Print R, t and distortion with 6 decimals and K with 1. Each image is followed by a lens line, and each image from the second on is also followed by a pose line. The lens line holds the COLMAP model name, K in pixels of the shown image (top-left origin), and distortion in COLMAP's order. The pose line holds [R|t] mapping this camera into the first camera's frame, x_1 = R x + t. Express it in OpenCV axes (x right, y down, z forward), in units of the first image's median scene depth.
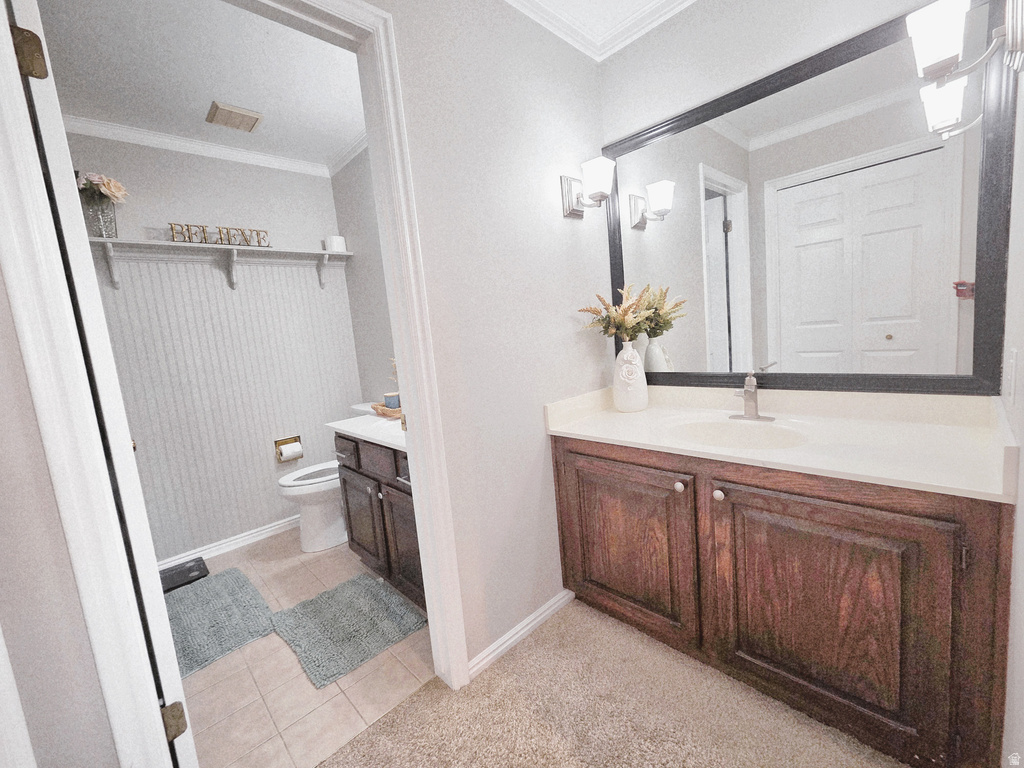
lens RADIAL K [[423.1, 0, 515.3], [0, 423.1, 382.6], [0, 0, 1]] dist [0.001347, -0.000023]
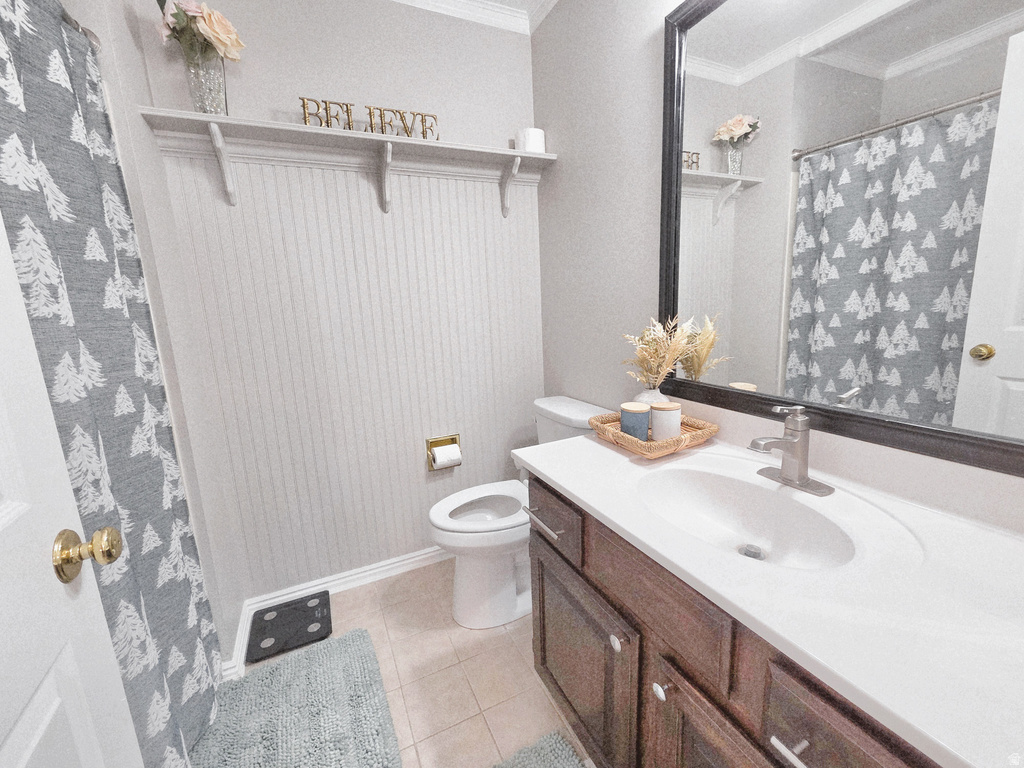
lens RADIAL K [[423.1, 0, 513.1], [0, 423.1, 380.3], [0, 0, 1]] dist [0.001347, -0.000023]
pose [[0.948640, 0.103591, -0.298917, -0.262551], [-0.079159, 0.992538, 0.092750, -0.038729], [0.306295, -0.064325, 0.949761, 0.433808]]
